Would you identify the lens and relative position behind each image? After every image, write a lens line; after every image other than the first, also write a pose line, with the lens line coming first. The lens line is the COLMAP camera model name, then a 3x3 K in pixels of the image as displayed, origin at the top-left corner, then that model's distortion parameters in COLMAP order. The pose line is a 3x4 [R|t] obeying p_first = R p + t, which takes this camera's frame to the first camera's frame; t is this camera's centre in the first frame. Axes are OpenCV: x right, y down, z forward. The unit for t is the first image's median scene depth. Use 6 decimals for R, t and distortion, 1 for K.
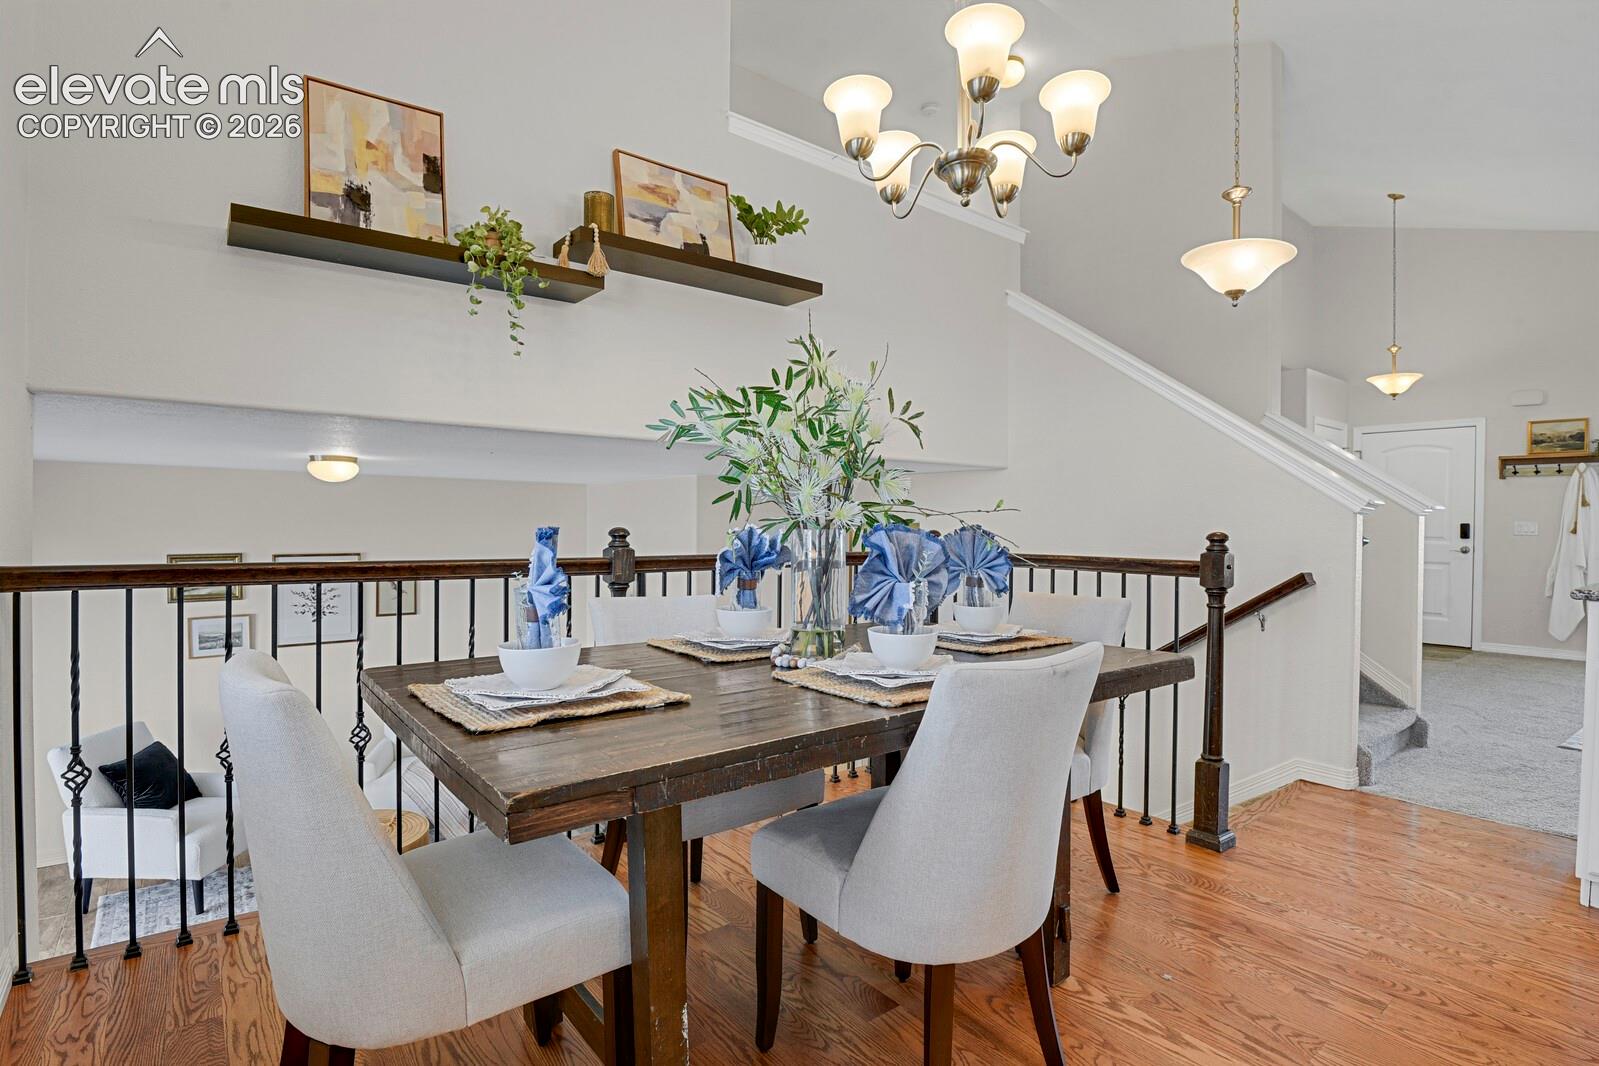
lens RADIAL K [[797.4, 0, 807.4], [0, 797.4, 538.5], [0, 0, 1]] dist [-0.024020, -0.003626]
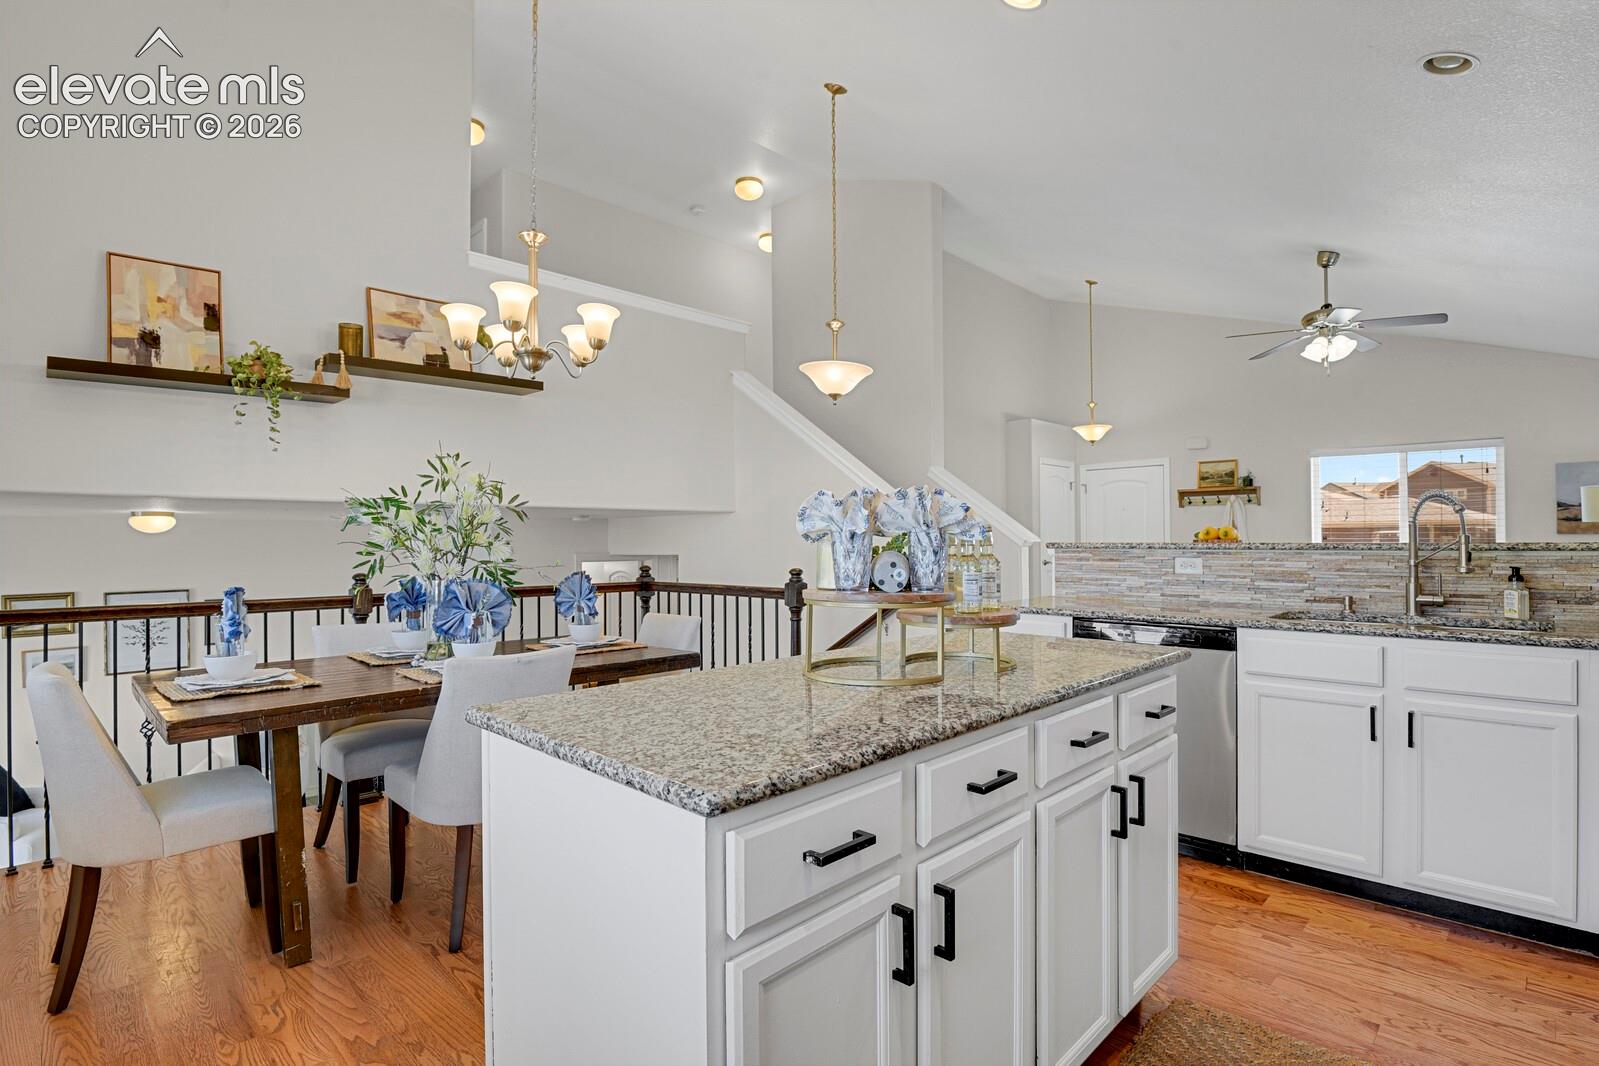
lens RADIAL K [[797.4, 0, 813.8], [0, 797.4, 536.9], [0, 0, 1]] dist [-0.024020, -0.003626]
pose [[0.992356, -0.015572, 0.122424, 0.386260], [0.018357, 0.999597, -0.021647, -0.033963], [-0.122037, 0.023728, 0.992242, -0.462184]]
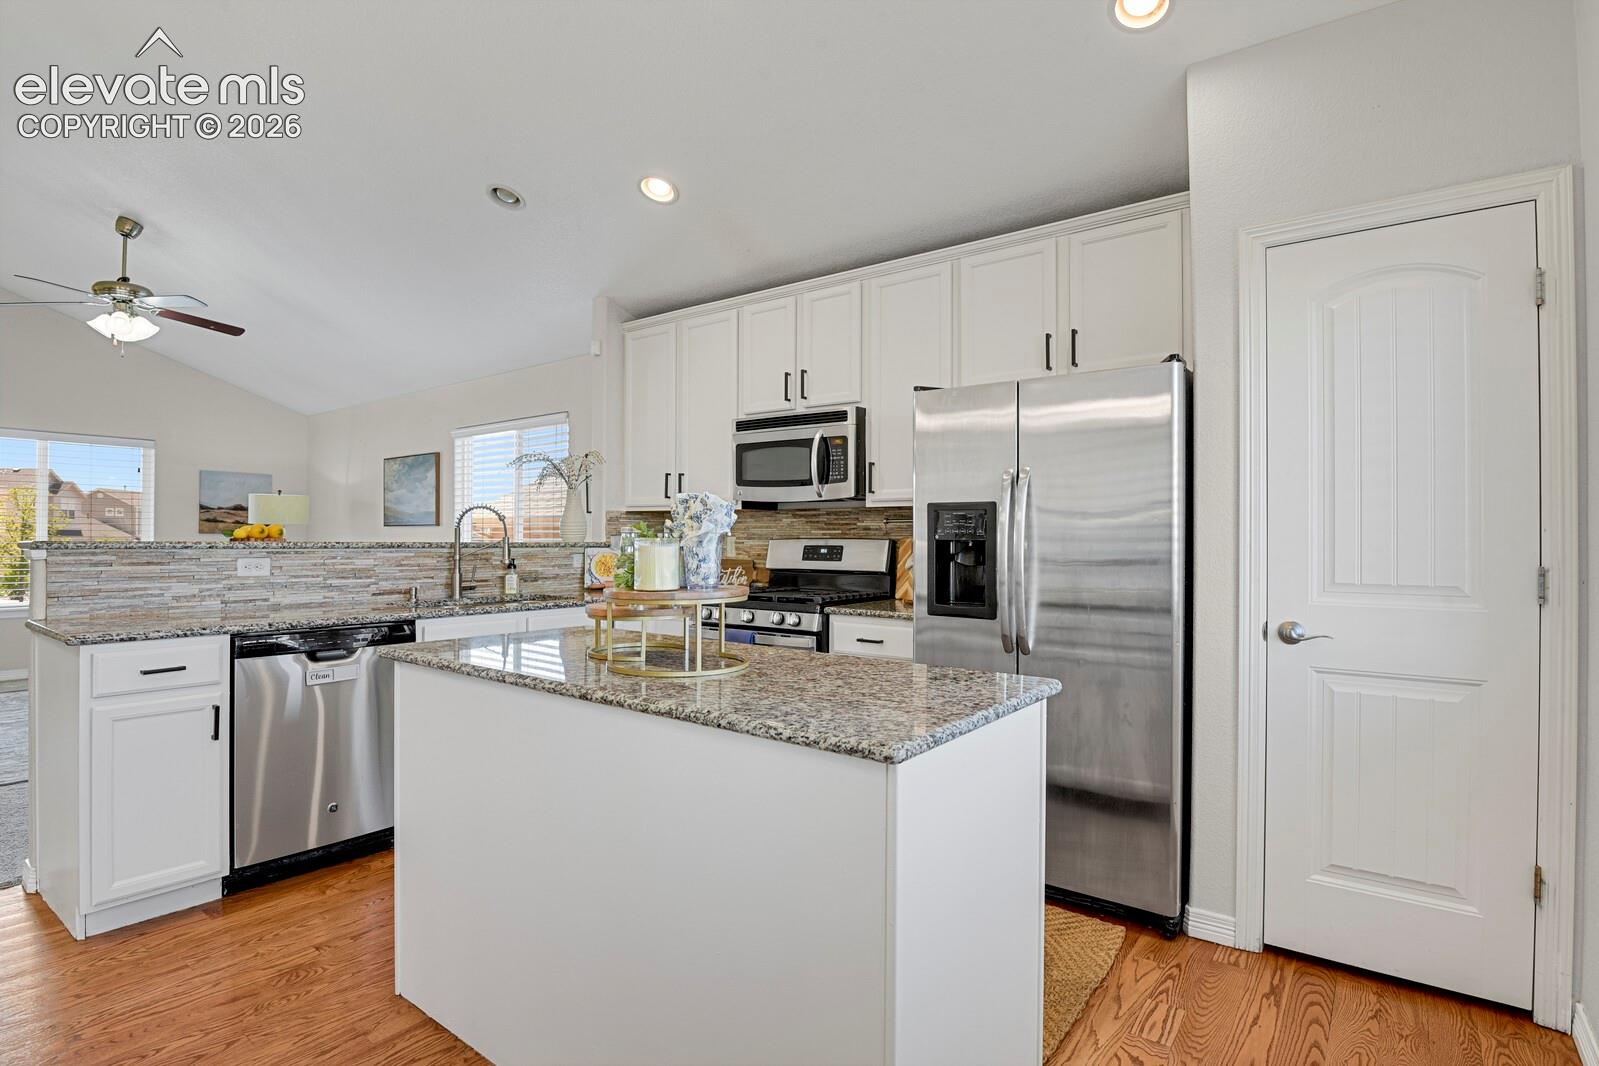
lens RADIAL K [[797.4, 0, 810.6], [0, 797.4, 530.1], [0, 0, 1]] dist [-0.024020, -0.003626]
pose [[-0.254928, -0.002185, 0.966957, -0.205732], [0.009167, 0.999947, 0.004676, -0.057118], [-0.966917, 0.010056, -0.254895, 0.292320]]
